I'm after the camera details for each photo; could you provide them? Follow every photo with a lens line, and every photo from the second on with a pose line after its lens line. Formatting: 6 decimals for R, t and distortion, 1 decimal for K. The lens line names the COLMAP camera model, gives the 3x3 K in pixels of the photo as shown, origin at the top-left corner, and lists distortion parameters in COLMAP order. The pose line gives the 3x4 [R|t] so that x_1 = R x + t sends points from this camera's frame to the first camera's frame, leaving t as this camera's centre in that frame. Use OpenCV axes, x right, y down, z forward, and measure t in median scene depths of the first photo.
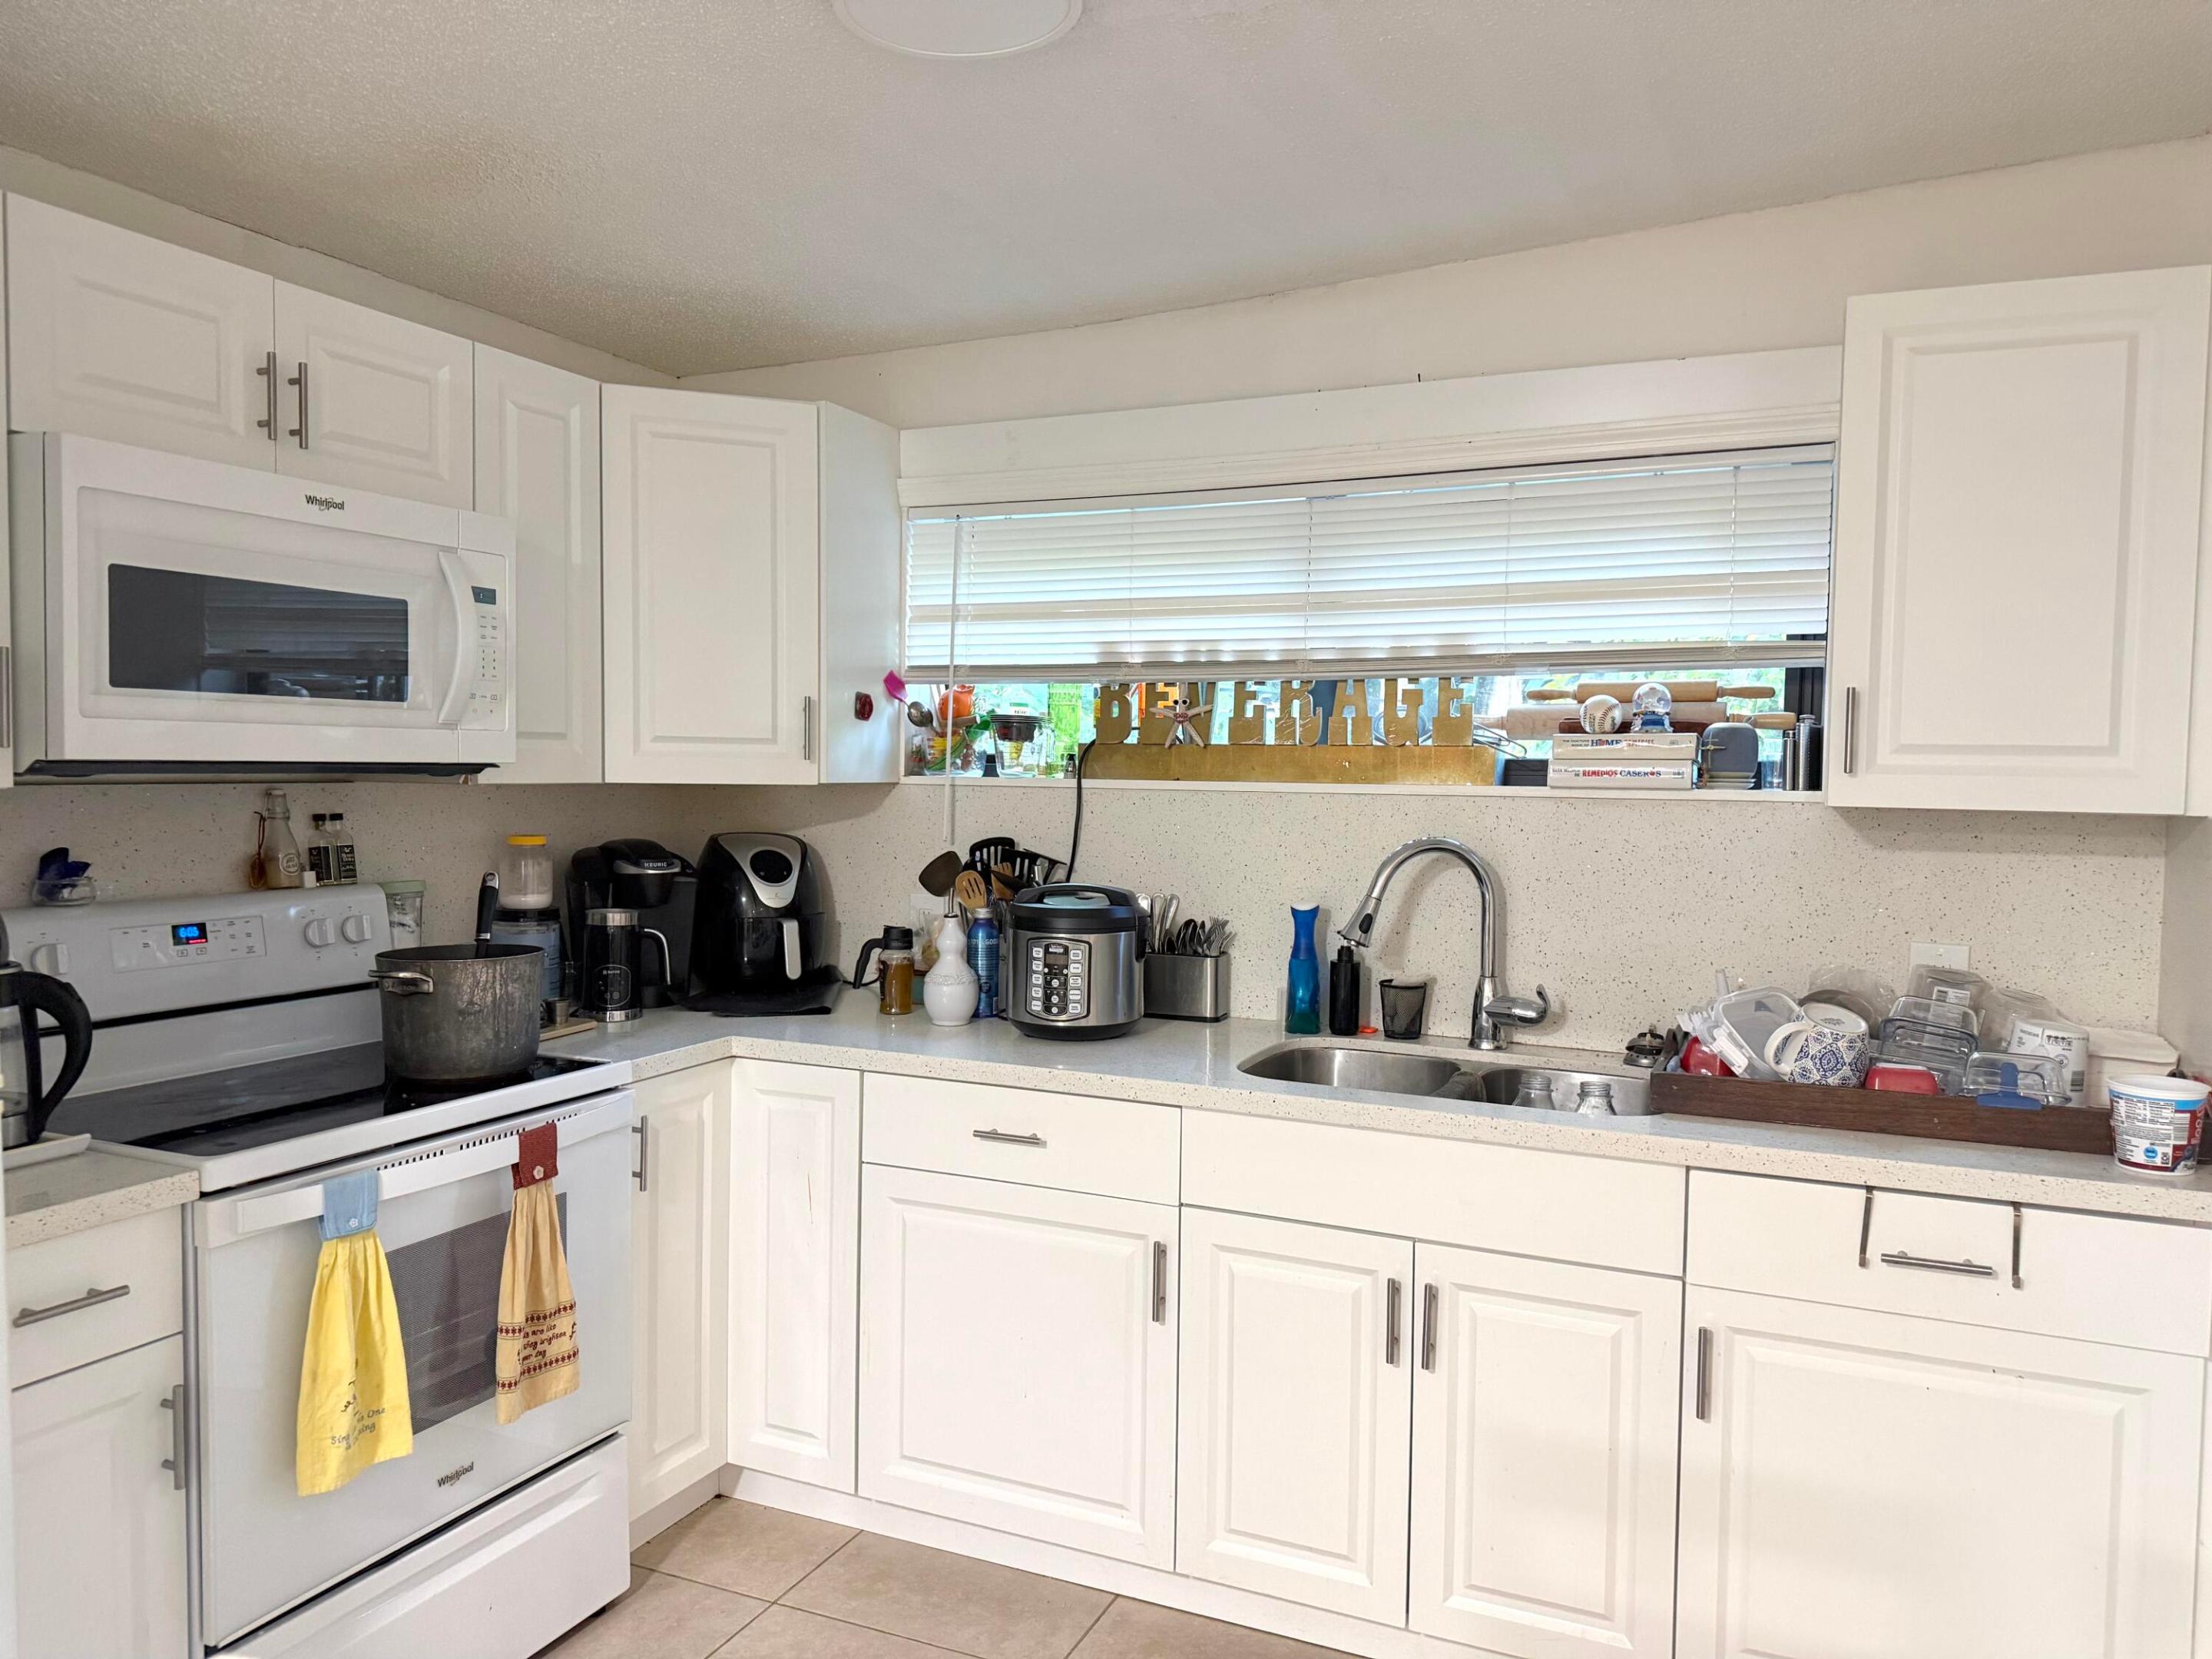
lens RADIAL K [[1545.2, 0, 1106.0], [0, 1545.2, 829.5], [0, 0, 1]] dist [0.107202, -0.172698]
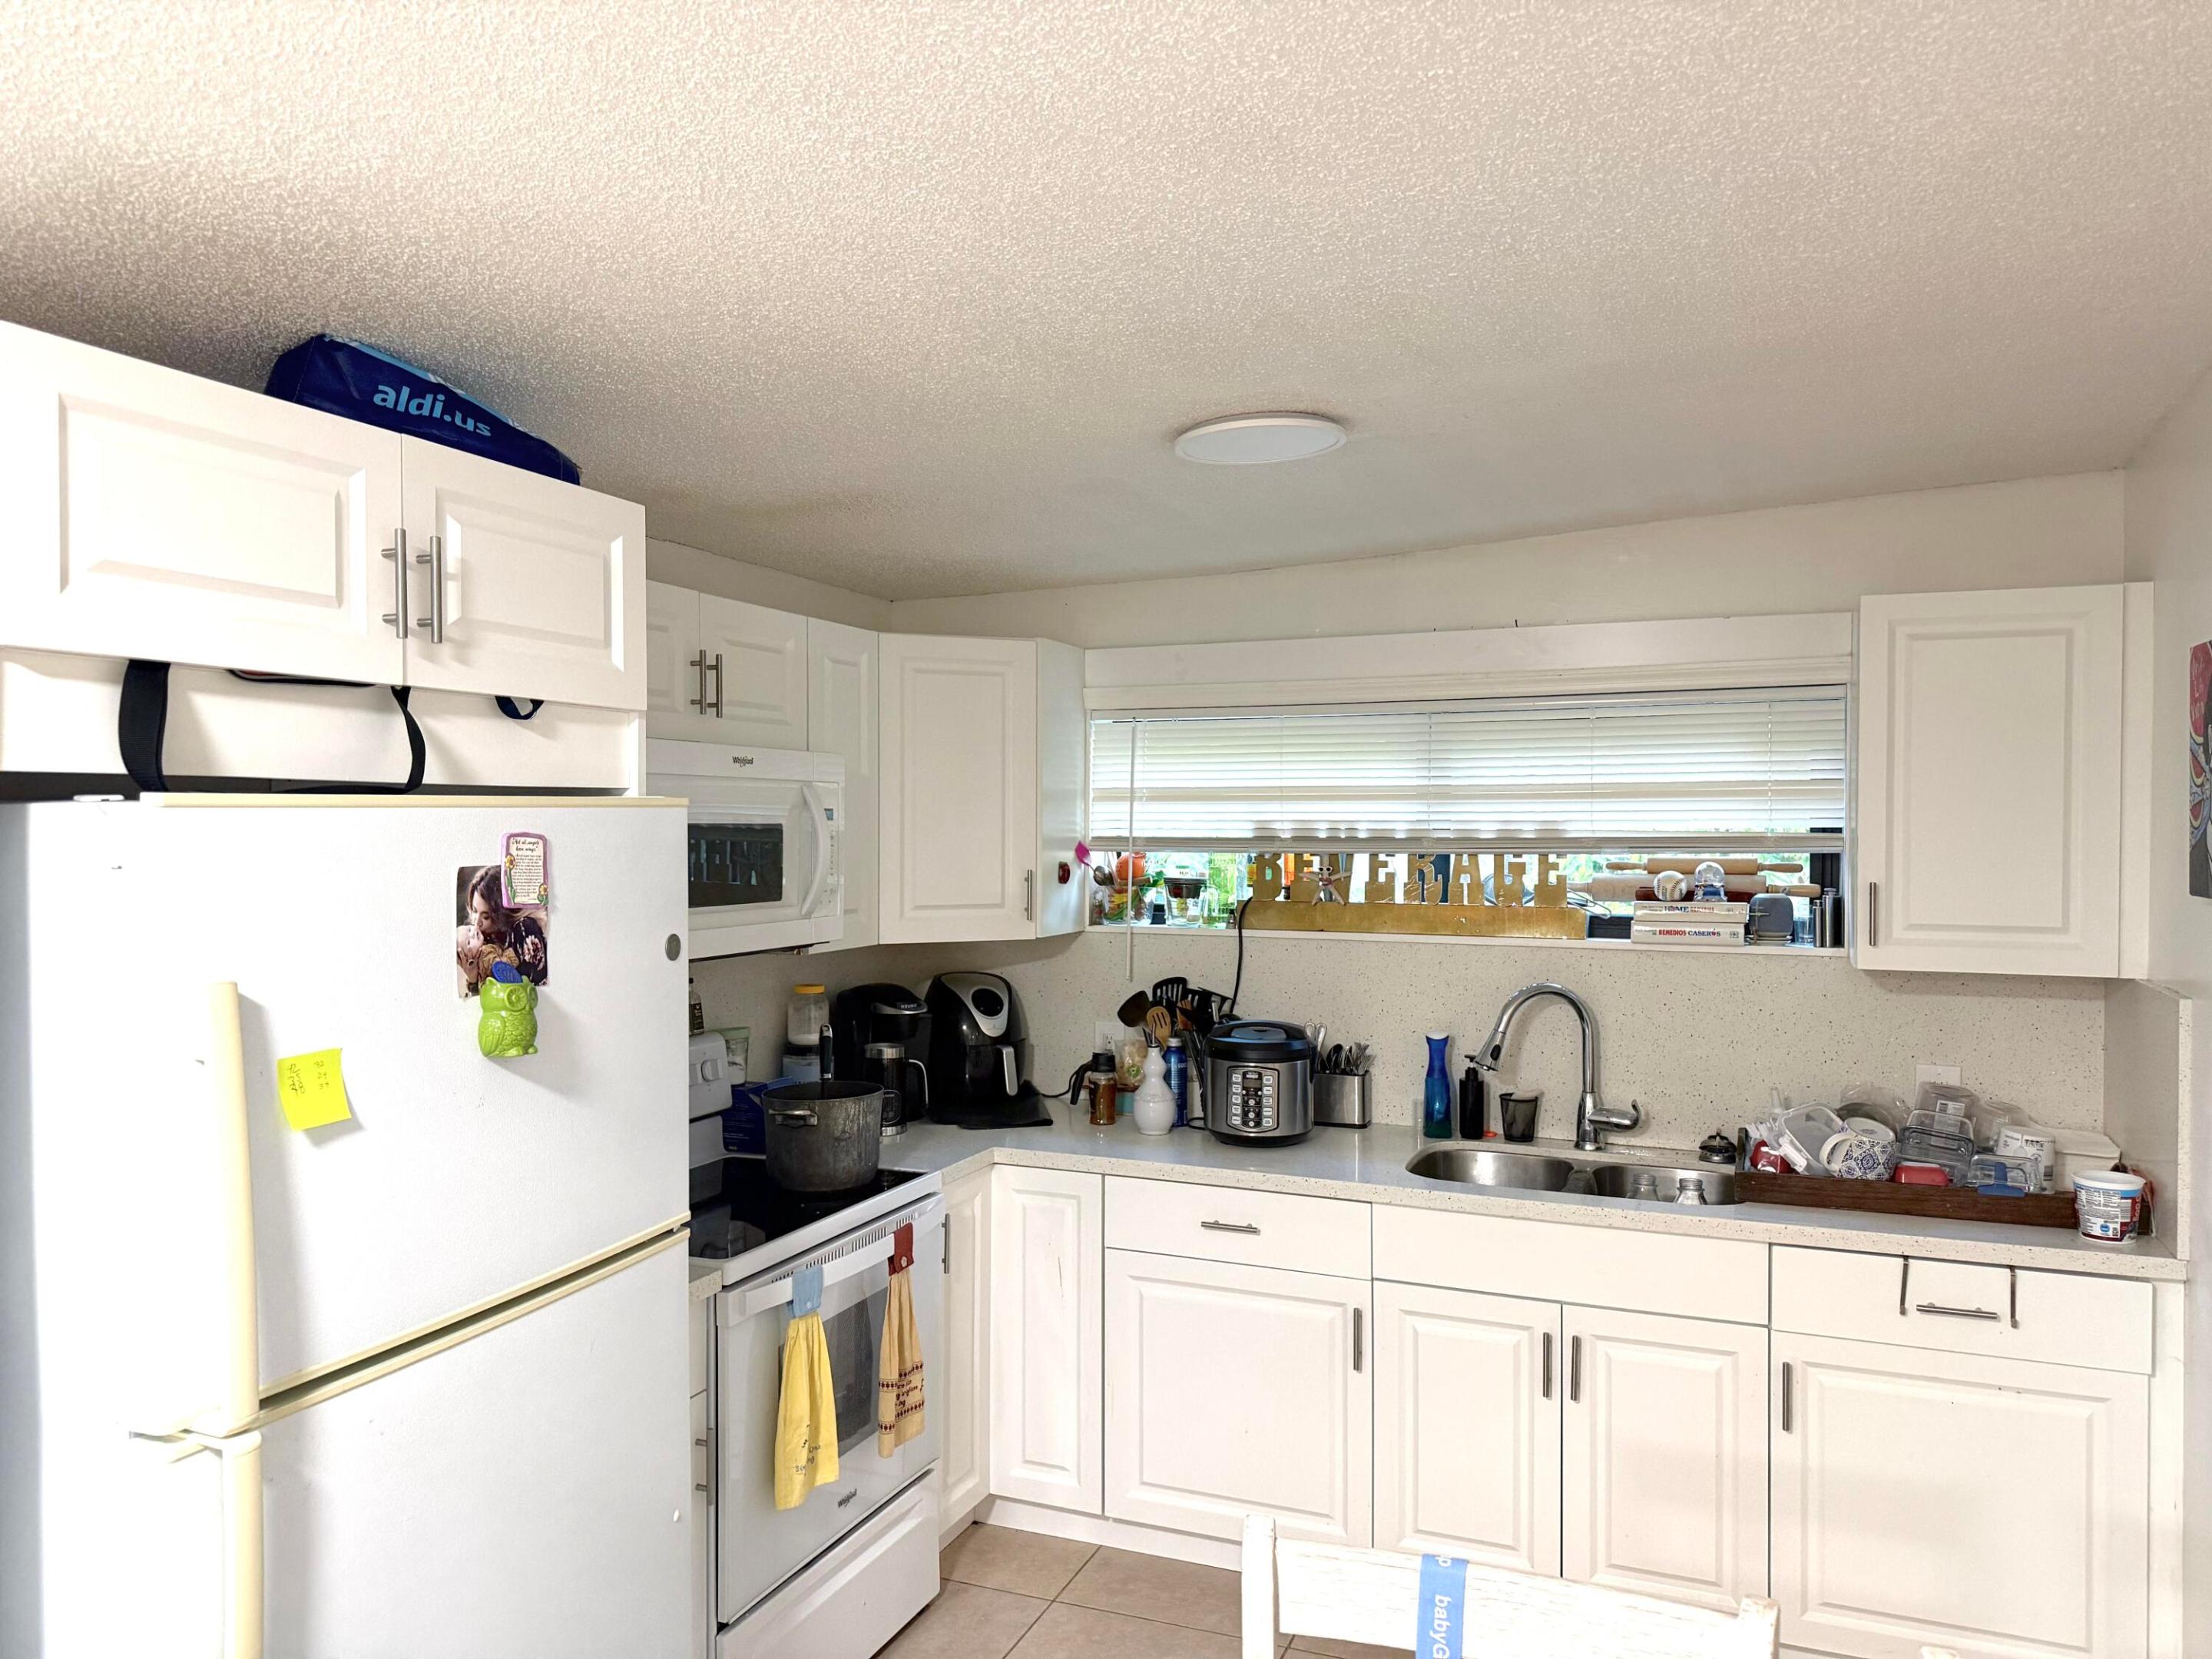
lens RADIAL K [[1523.8, 0, 1106.0], [0, 1523.8, 829.5], [0, 0, 1]] dist [0.104037, -0.167462]
pose [[0.999470, -0.012467, 0.030072, -0.190049], [0.013689, 0.999073, -0.040802, -0.076262], [-0.029535, 0.041192, 0.998715, -0.265334]]
